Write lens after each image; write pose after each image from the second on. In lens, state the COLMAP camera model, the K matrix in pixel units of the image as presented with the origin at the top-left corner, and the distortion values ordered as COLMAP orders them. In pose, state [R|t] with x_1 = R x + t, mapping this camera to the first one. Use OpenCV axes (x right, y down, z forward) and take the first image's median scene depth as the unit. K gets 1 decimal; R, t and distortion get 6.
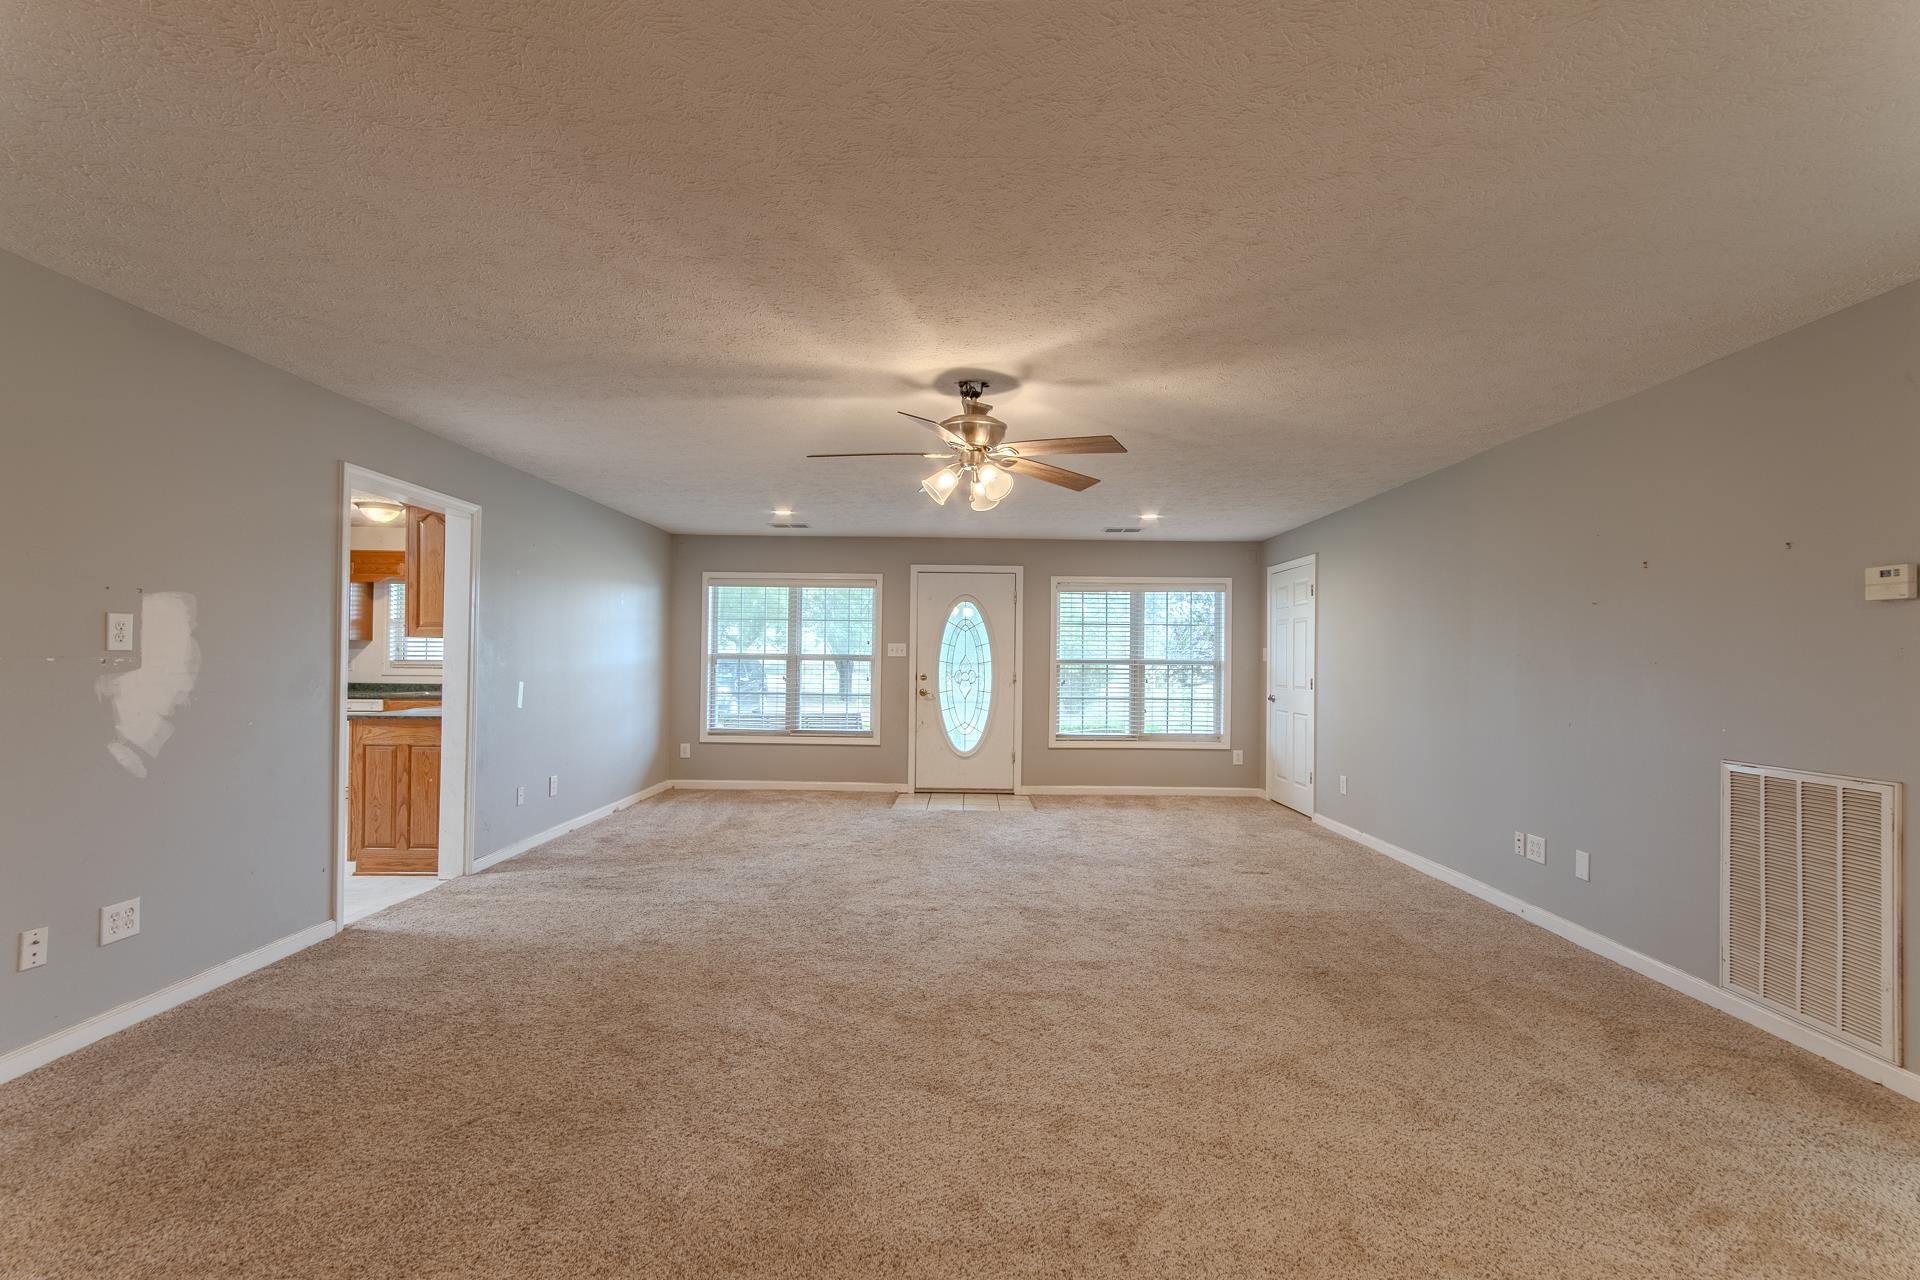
lens RADIAL K [[845.5, 0, 964.5], [0, 845.5, 646.5], [0, 0, 1]] dist [0.004055, 0.000180]
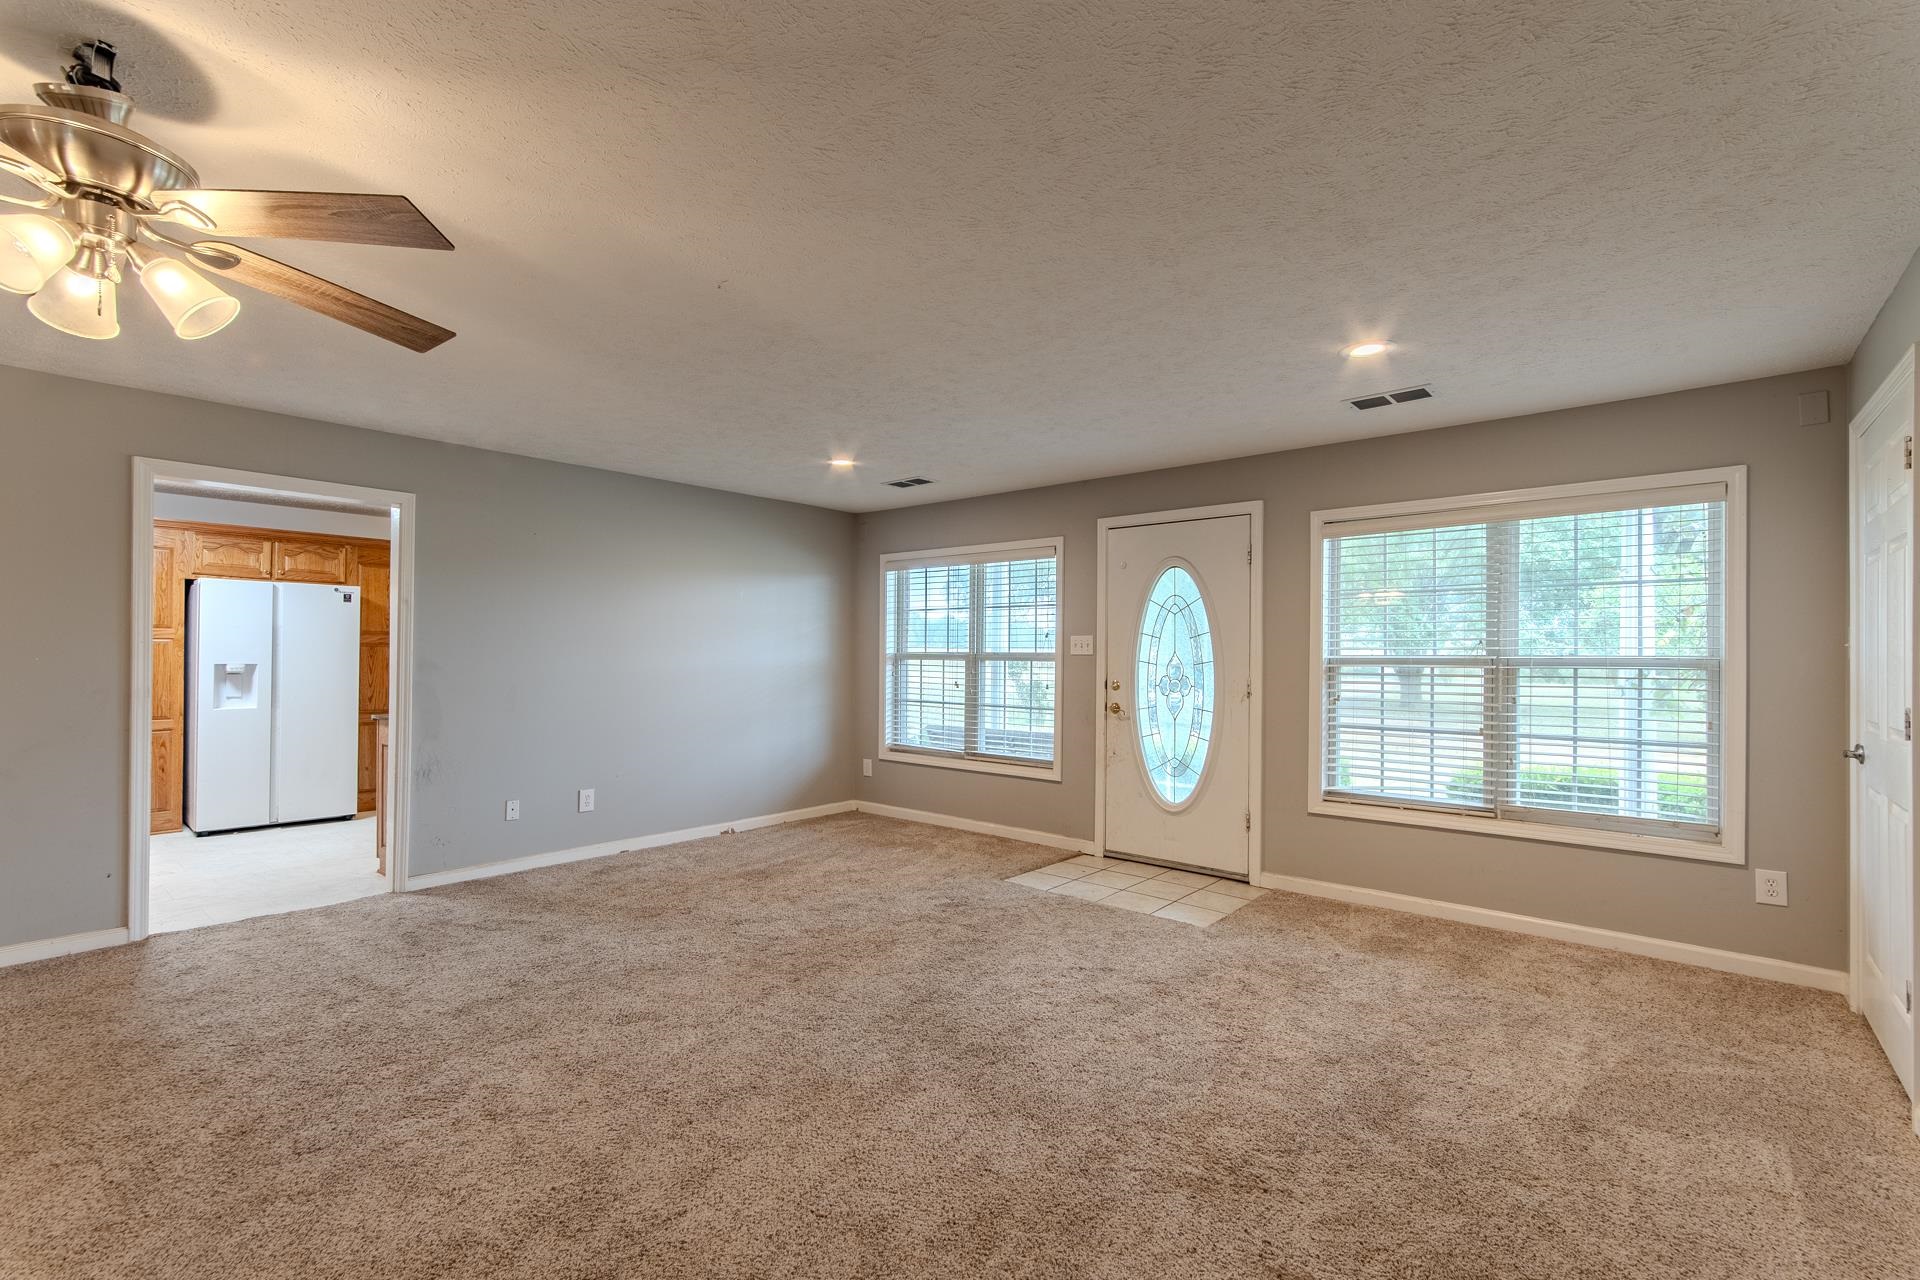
lens RADIAL K [[845.5, 0, 951.4], [0, 845.5, 649.3], [0, 0, 1]] dist [0.004055, 0.000180]
pose [[0.763133, -0.012194, -0.646126, 0.283939], [0.011769, 0.999918, -0.004971, 0.009629], [0.646134, -0.003810, 0.763215, 0.407828]]
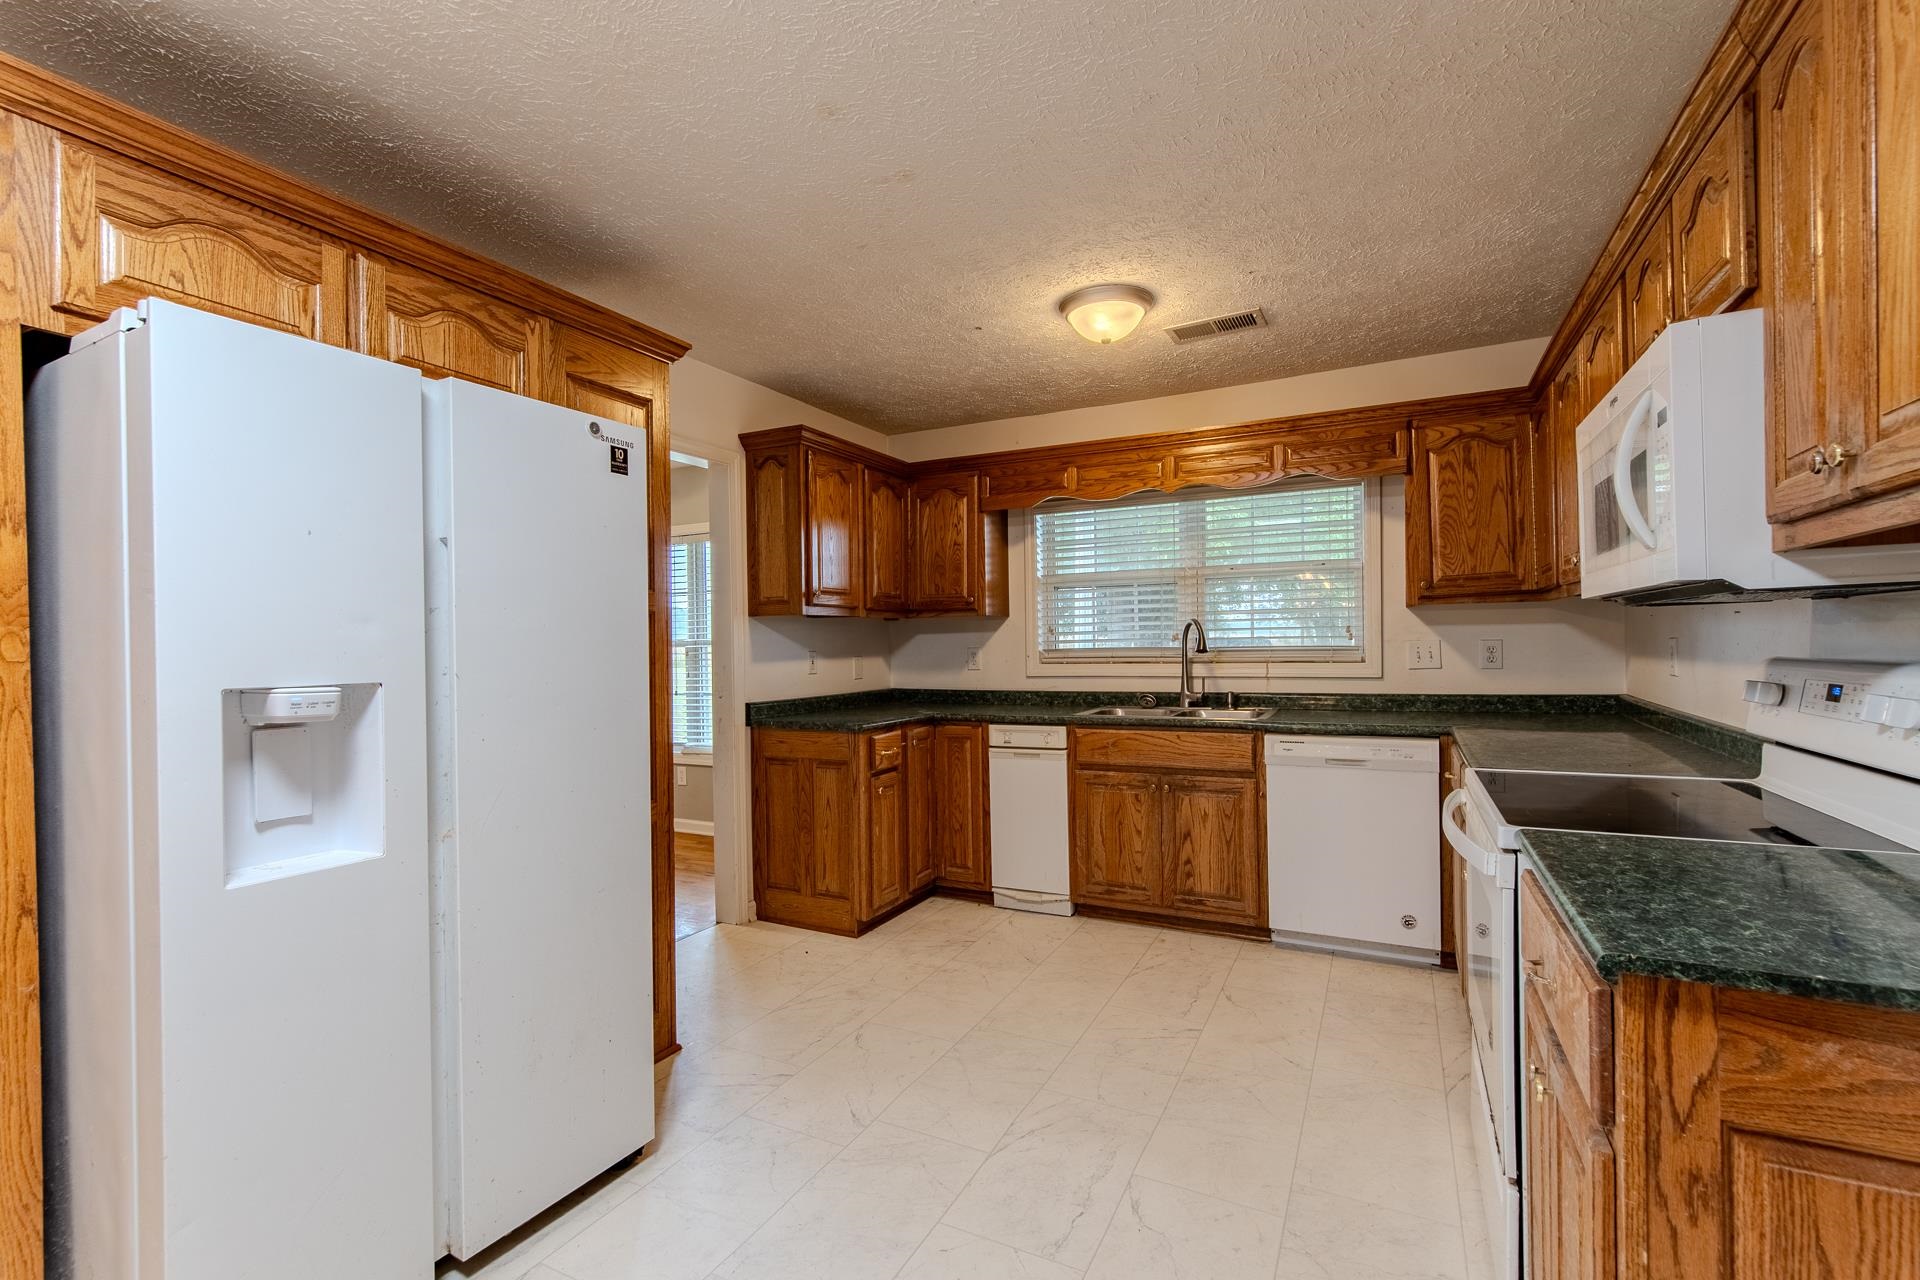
lens RADIAL K [[845.5, 0, 958.3], [0, 845.5, 641.7], [0, 0, 1]] dist [0.004055, 0.000180]
pose [[0.892676, -0.023195, -0.450102, -0.472152], [0.029481, 0.999541, 0.006960, 0.005074], [0.449734, -0.019483, 0.892950, 0.472381]]
